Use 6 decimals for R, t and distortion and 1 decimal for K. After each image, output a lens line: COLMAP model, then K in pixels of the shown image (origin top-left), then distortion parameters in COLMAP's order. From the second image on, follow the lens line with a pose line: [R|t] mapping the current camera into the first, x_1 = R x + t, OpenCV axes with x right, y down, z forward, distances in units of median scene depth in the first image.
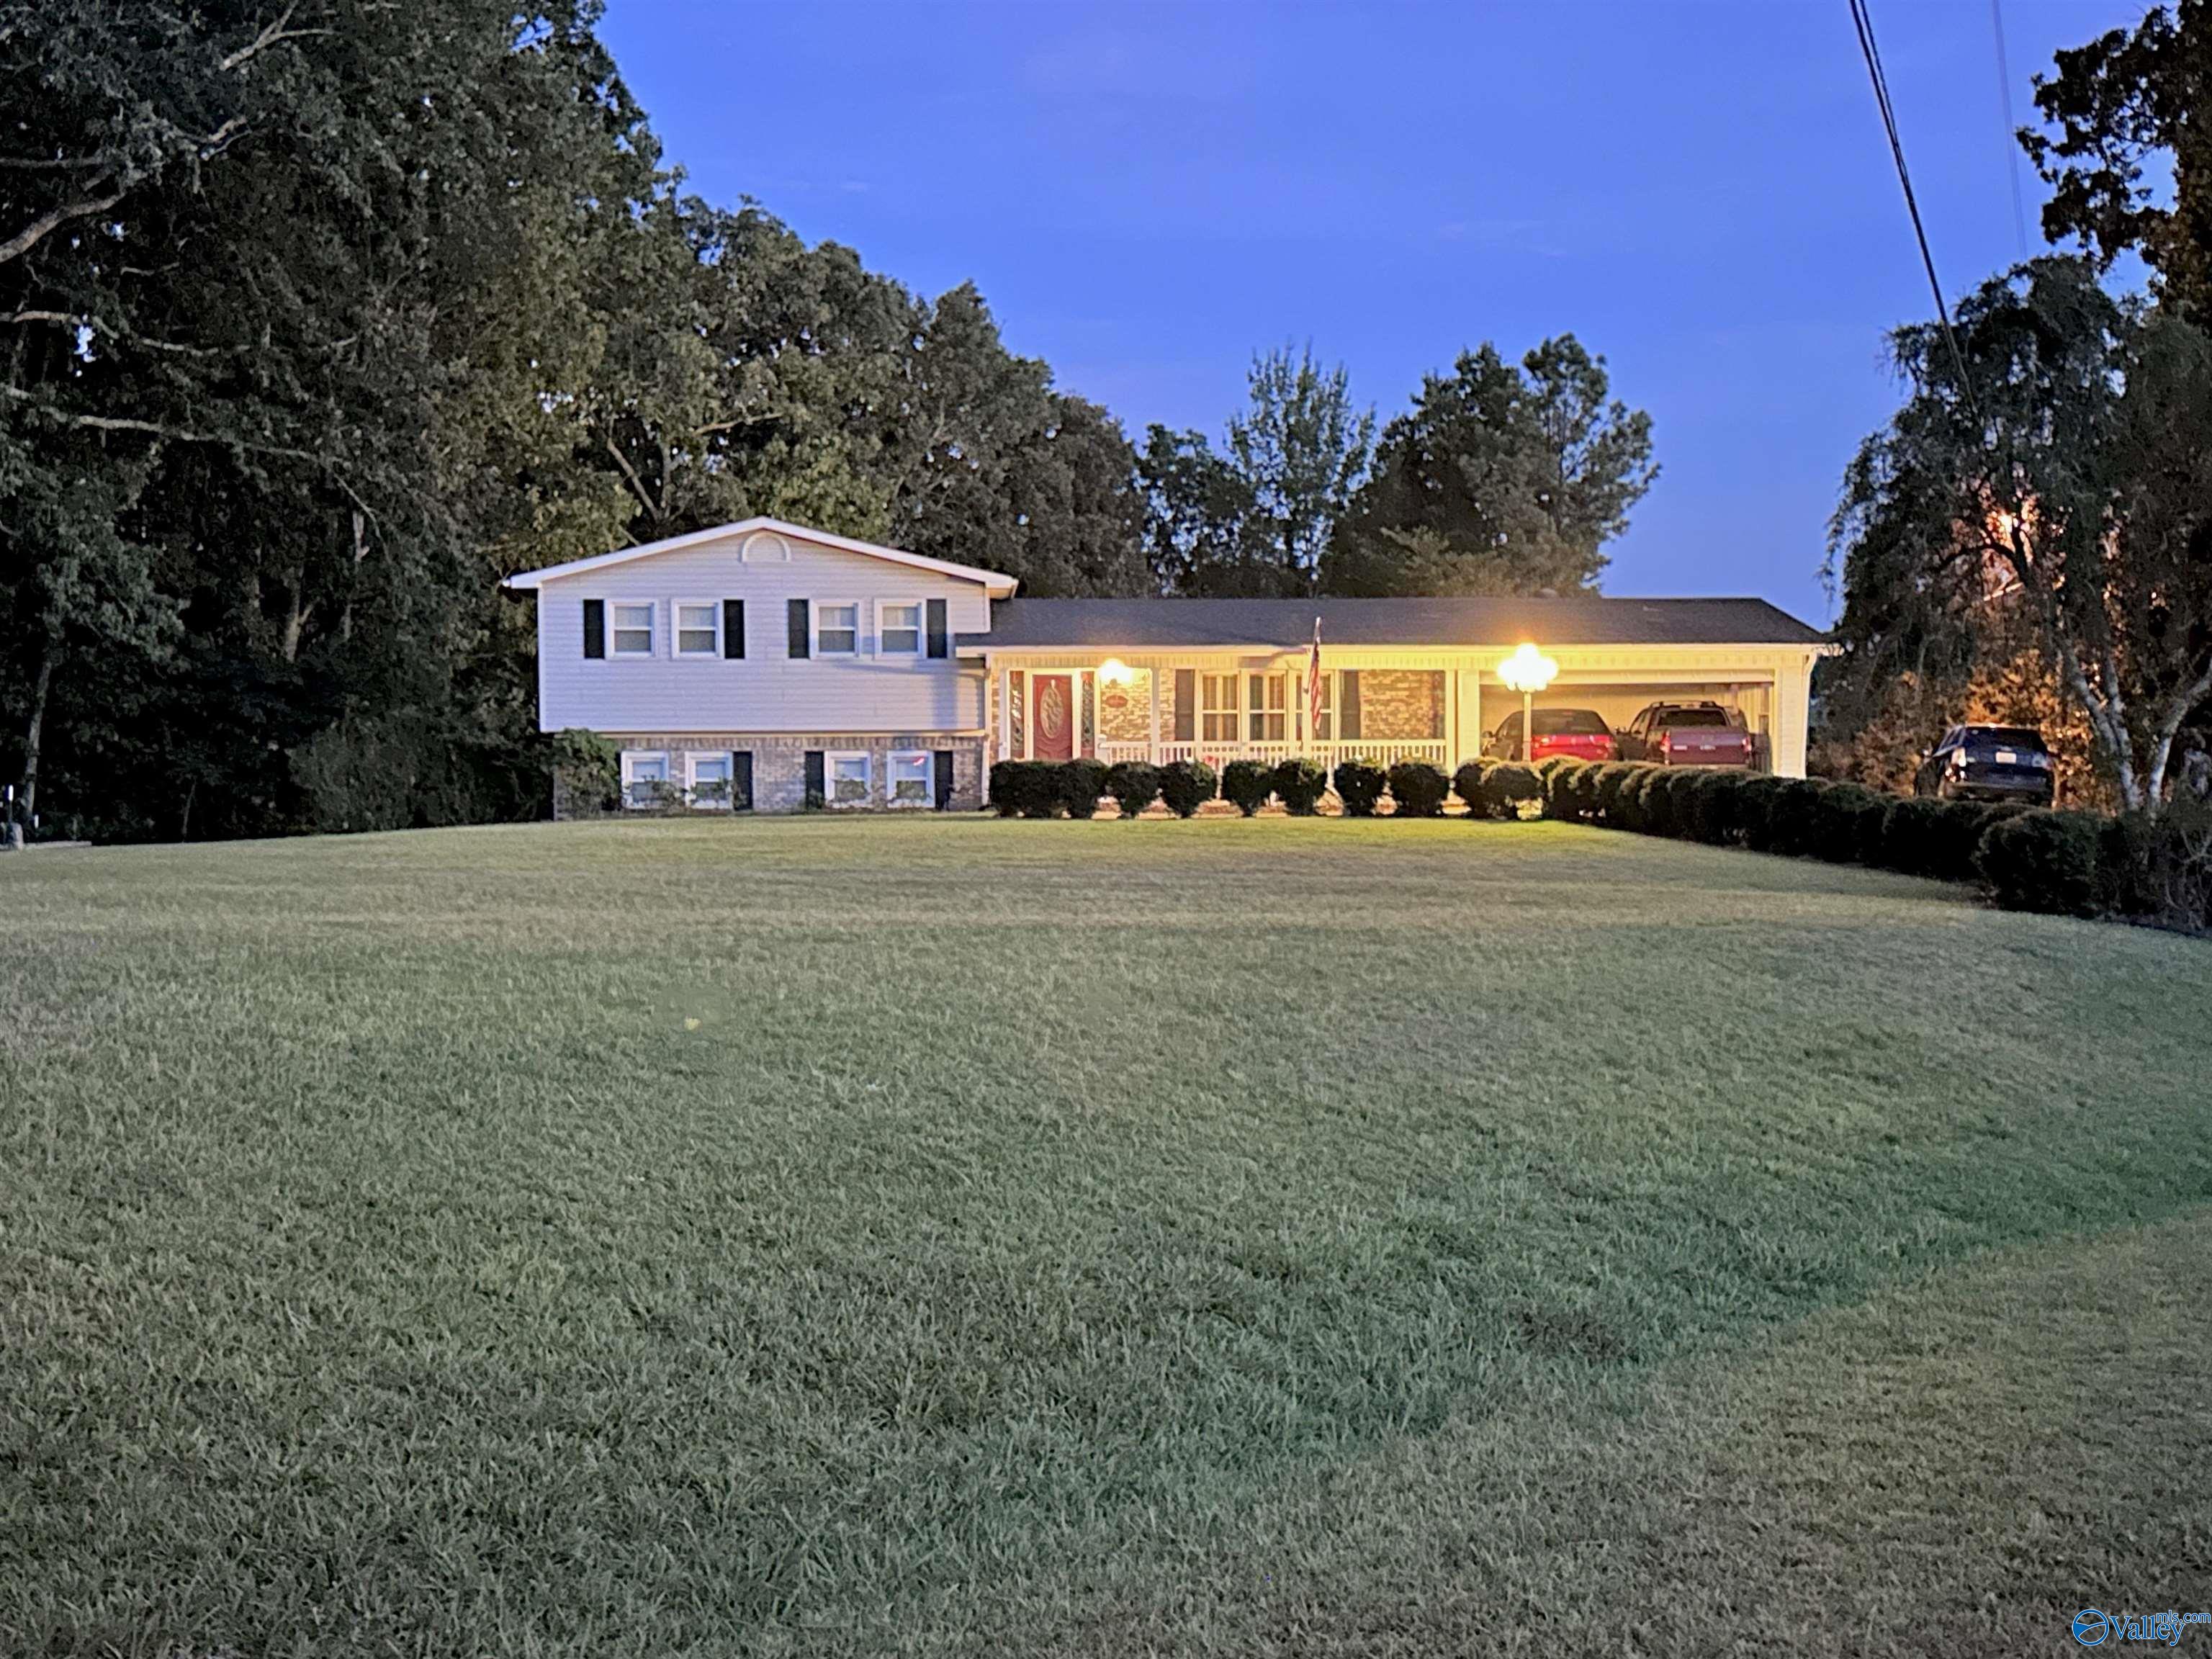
lens RADIAL K [[2699.2, 0, 1109.7], [0, 2699.2, 779.0], [0, 0, 1]] dist [0.306727, -1.016500]
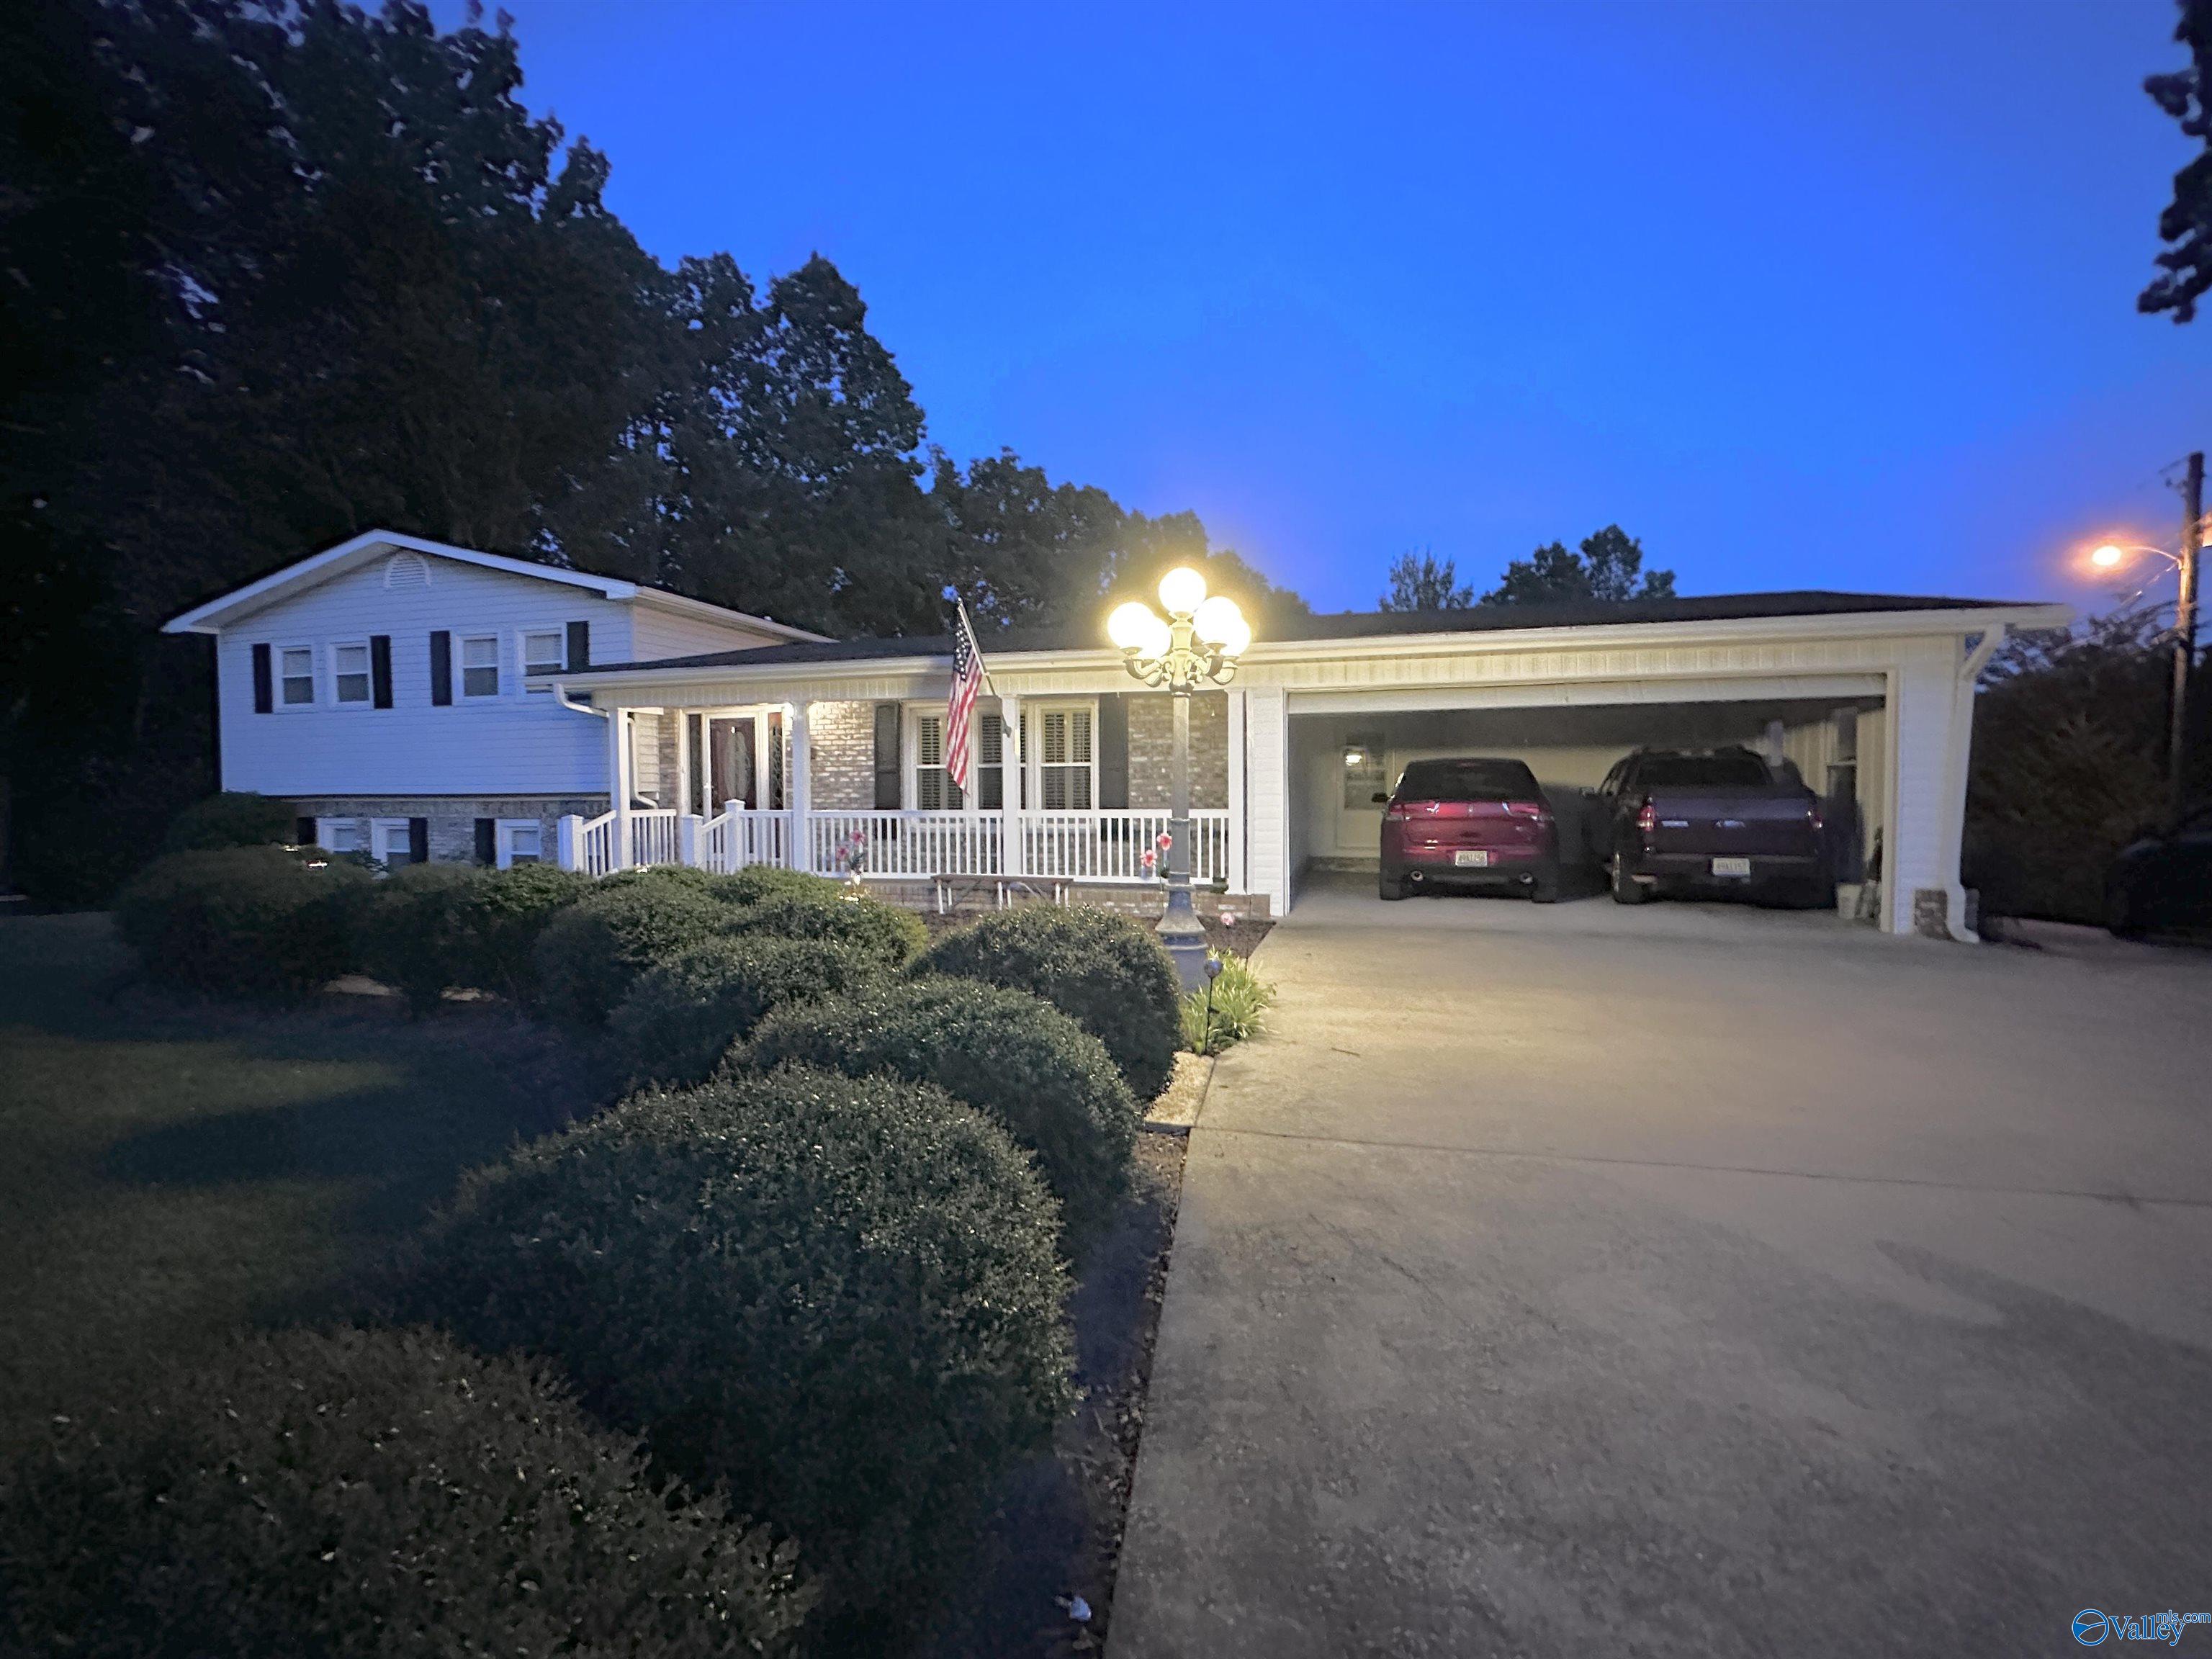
lens RADIAL K [[982.9, 0, 1106.0], [0, 982.9, 829.5], [0, 0, 1]] dist [-0.000797, 0.000520]
pose [[0.943466, 0.011479, -0.331269, 0.166102], [-0.004679, 0.999762, 0.021318, -0.014216], [0.331435, -0.018563, 0.943295, 0.771864]]
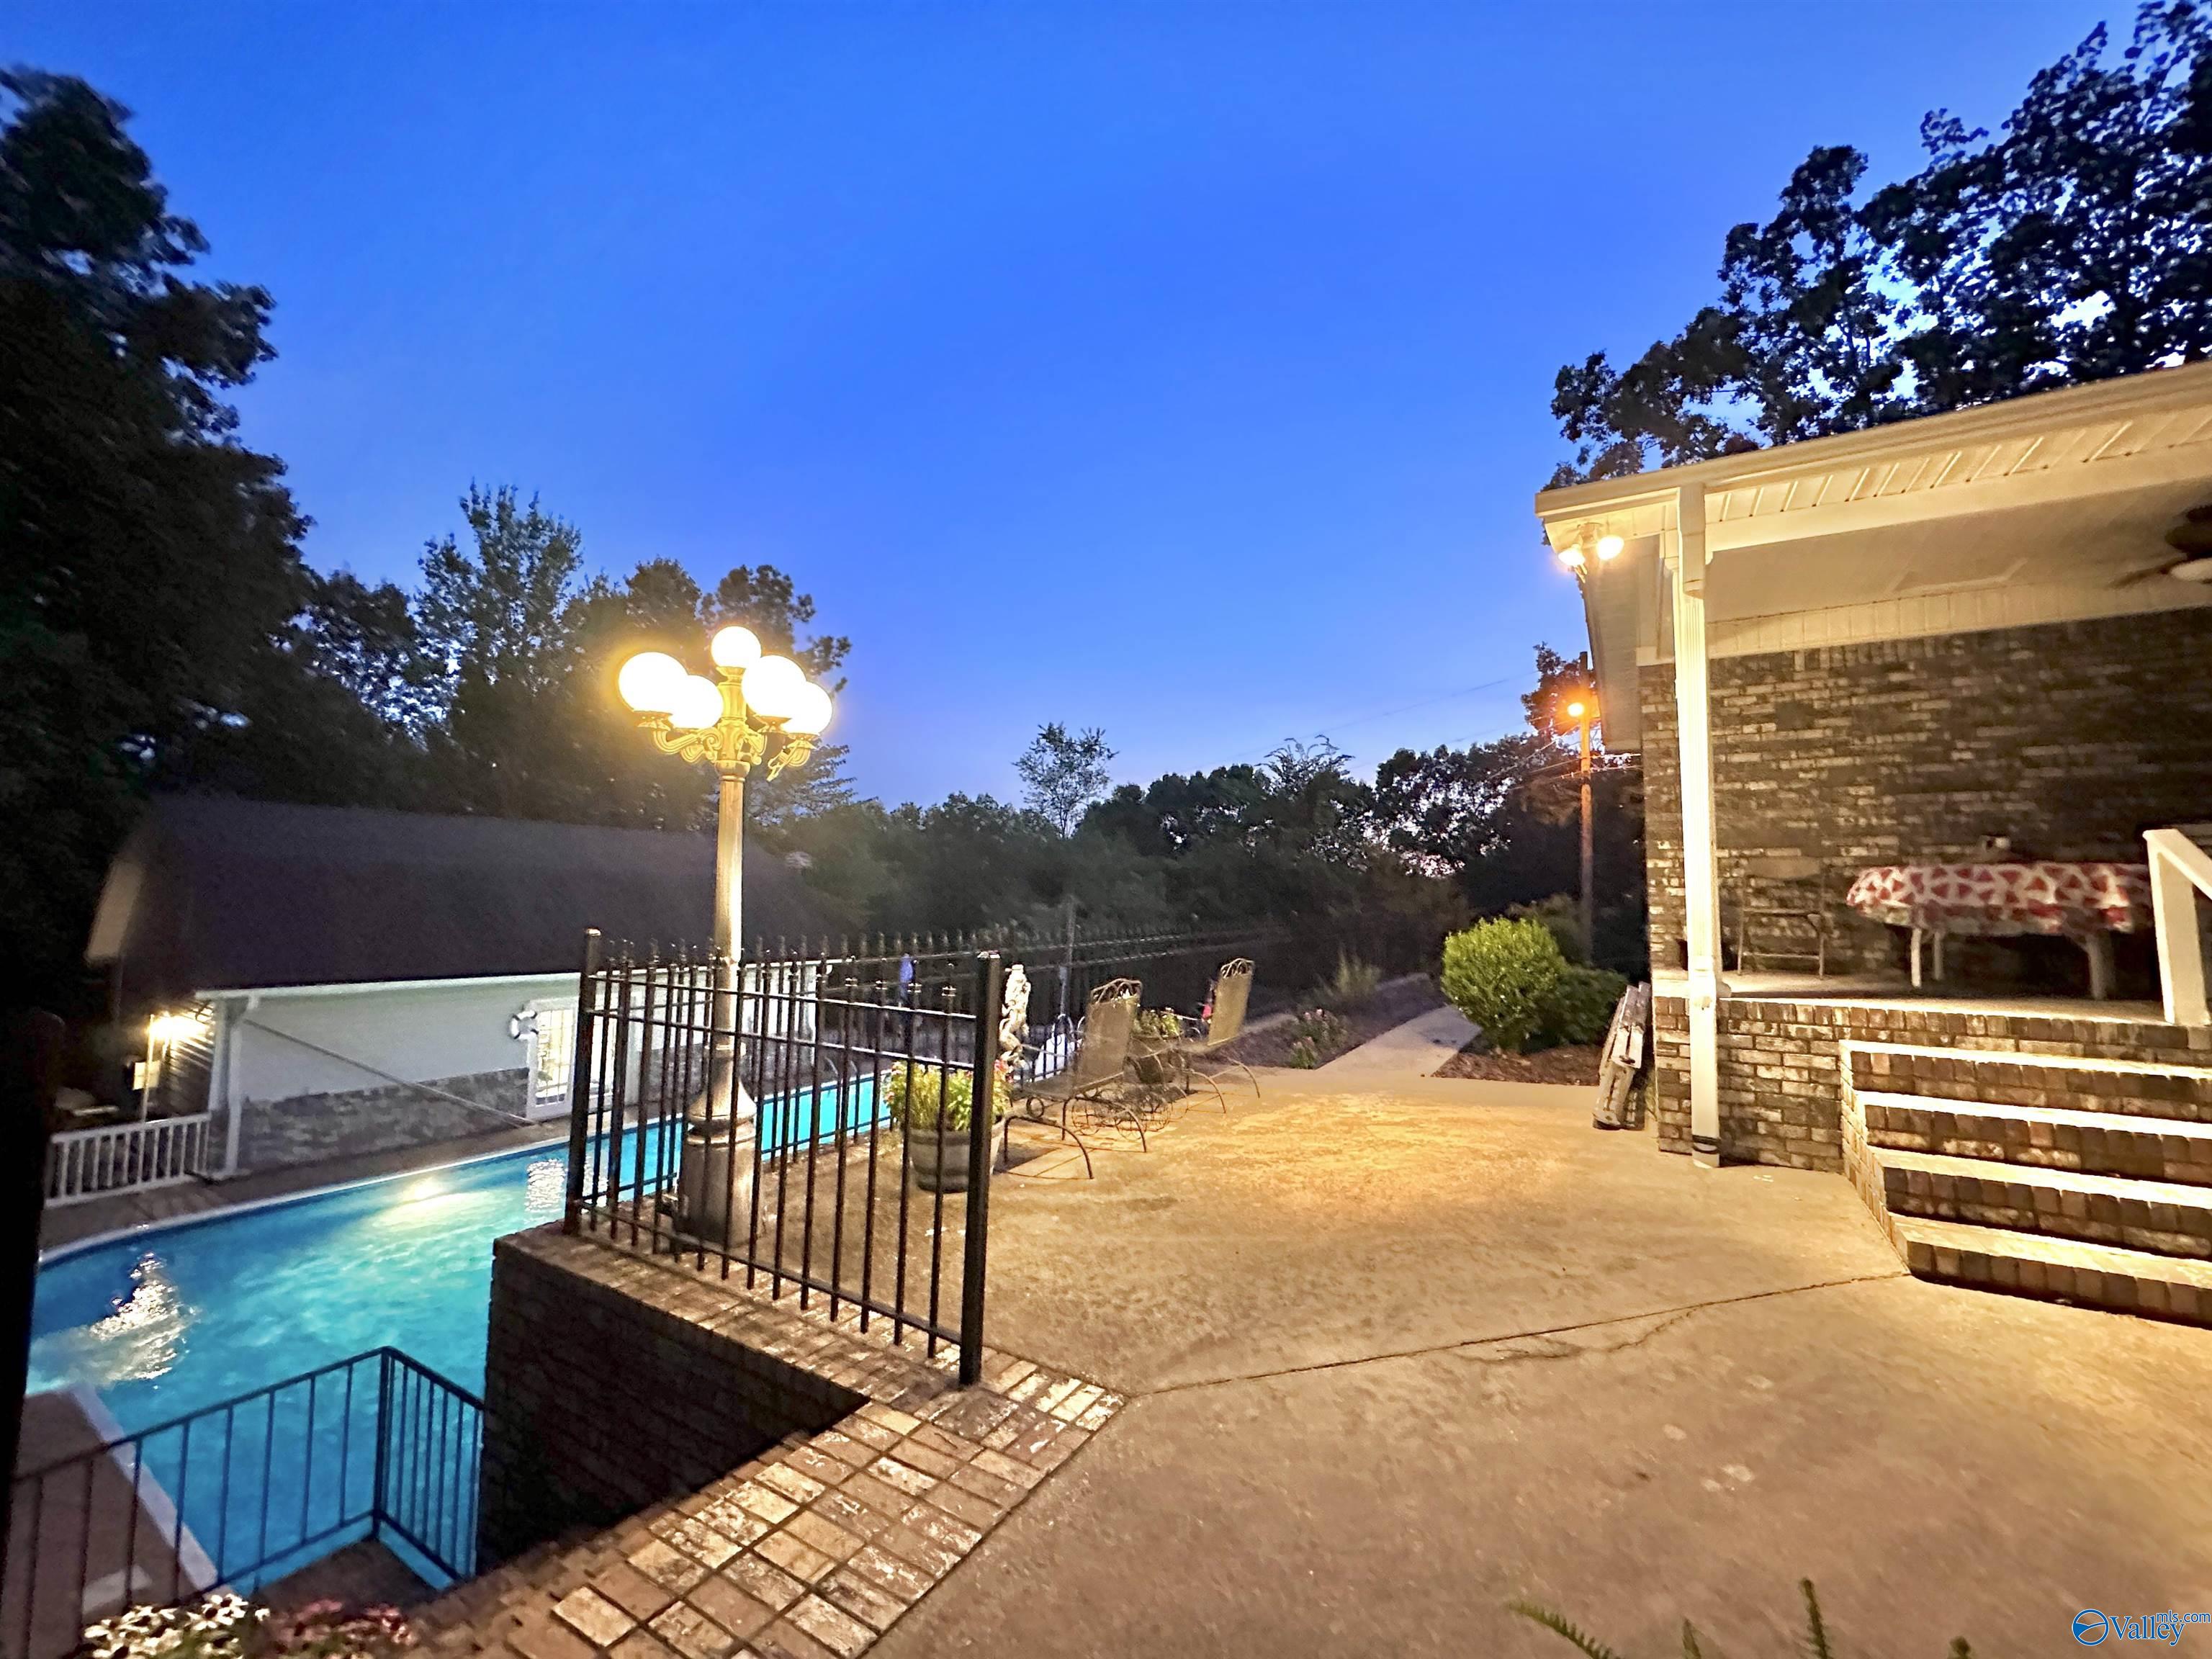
lens RADIAL K [[883.1, 0, 1107.0], [0, 883.1, 825.0], [0, 0, 1]] dist [-0.002223, -0.000104]
pose [[0.566066, 0.078873, 0.820578, -0.127973], [-0.007298, 0.995853, -0.090686, -0.016073], [-0.824328, 0.045345, 0.564294, 1.243705]]
